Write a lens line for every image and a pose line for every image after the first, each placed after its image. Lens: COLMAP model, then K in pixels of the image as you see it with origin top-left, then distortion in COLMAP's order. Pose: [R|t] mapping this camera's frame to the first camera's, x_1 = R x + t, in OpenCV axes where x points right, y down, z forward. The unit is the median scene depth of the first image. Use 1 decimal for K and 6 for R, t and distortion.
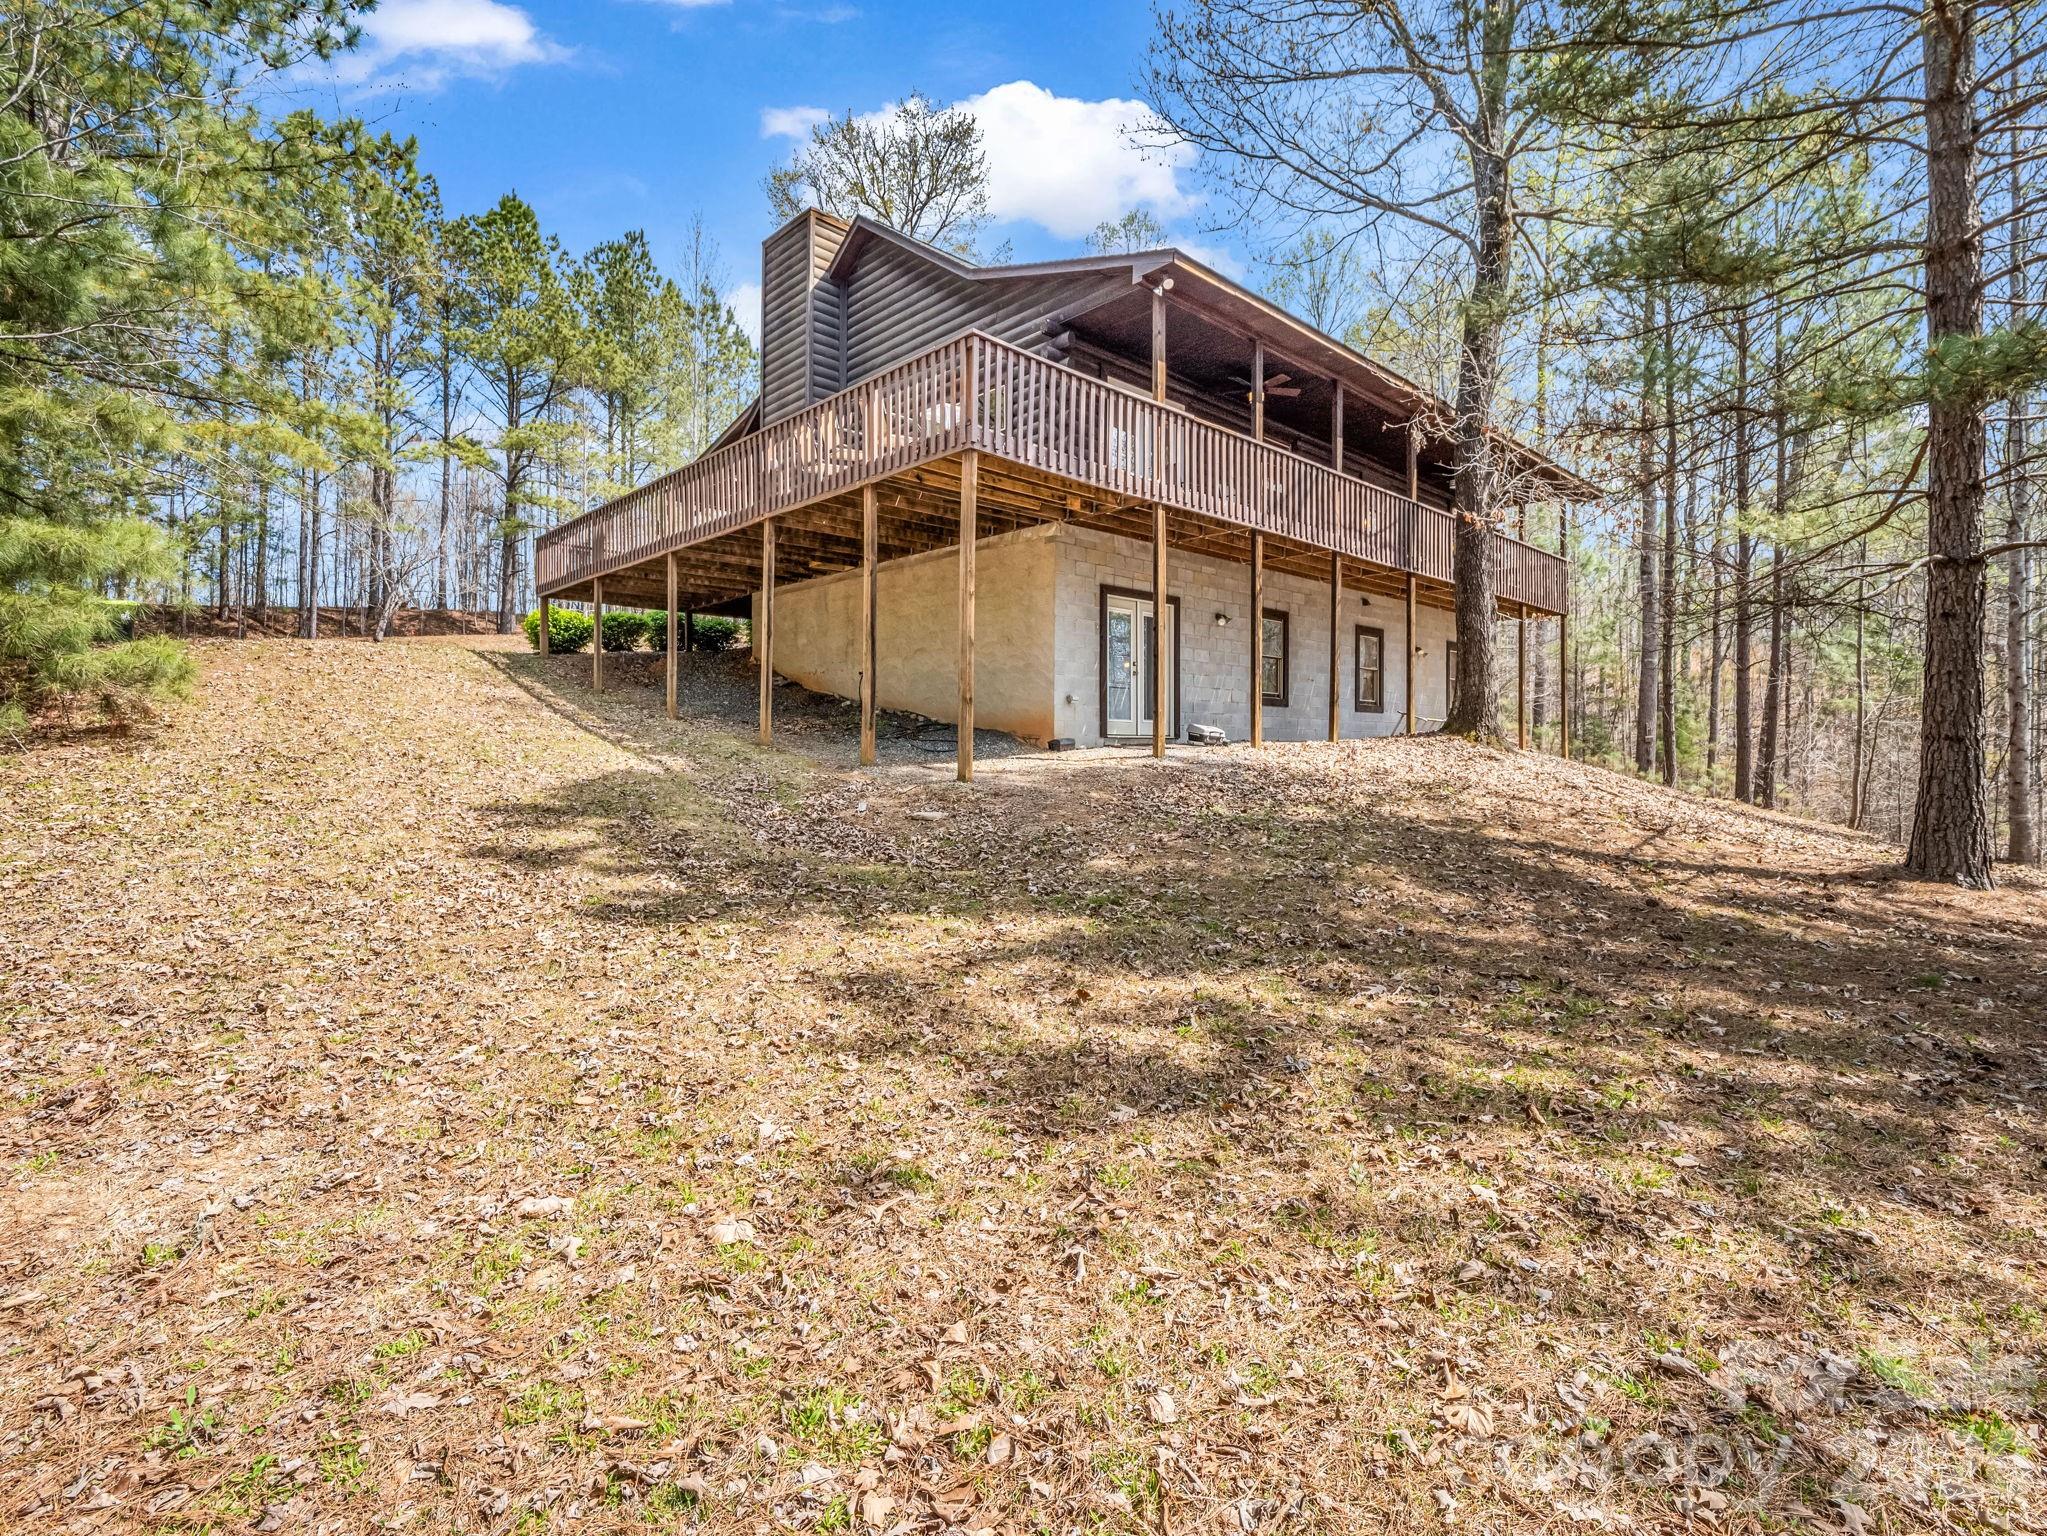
lens RADIAL K [[1030.8, 0, 1023.5], [0, 1030.8, 768.0], [0, 0, 1]] dist [-0.001873, -0.020177]
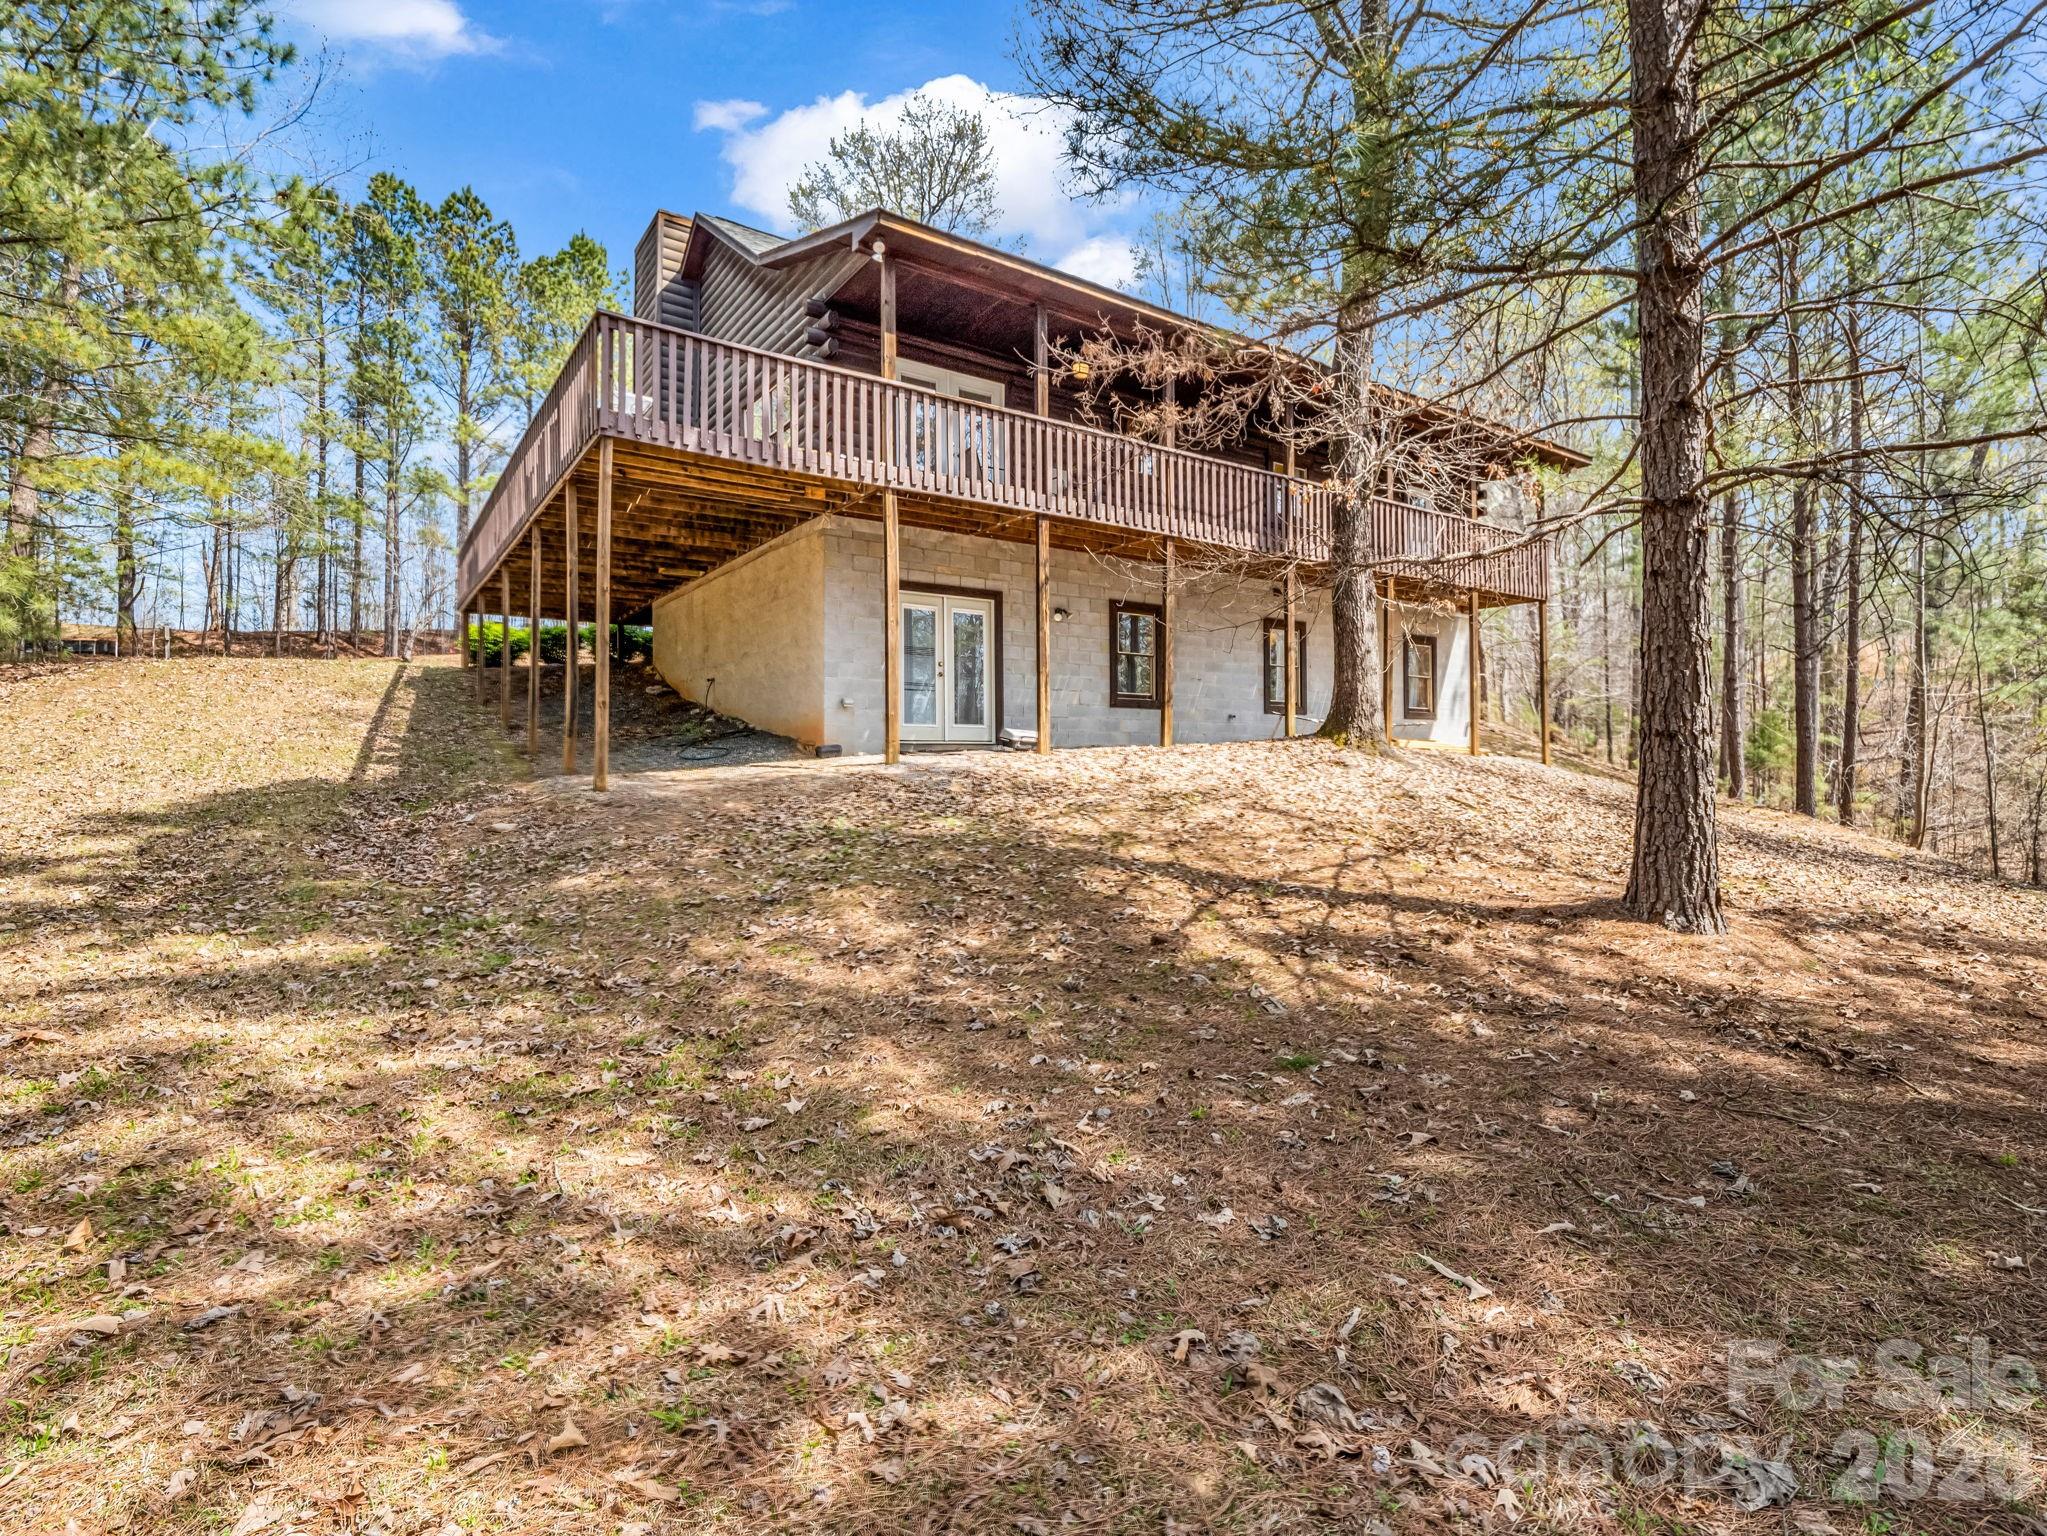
lens RADIAL K [[1027.3, 0, 1024.2], [0, 1027.3, 779.0], [0, 0, 1]] dist [0.001371, -0.039385]
pose [[0.988052, -0.002145, -0.154109, 0.336580], [0.002439, 0.999996, 0.001718, 0.001276], [0.154105, -0.002074, 0.988052, 0.097751]]
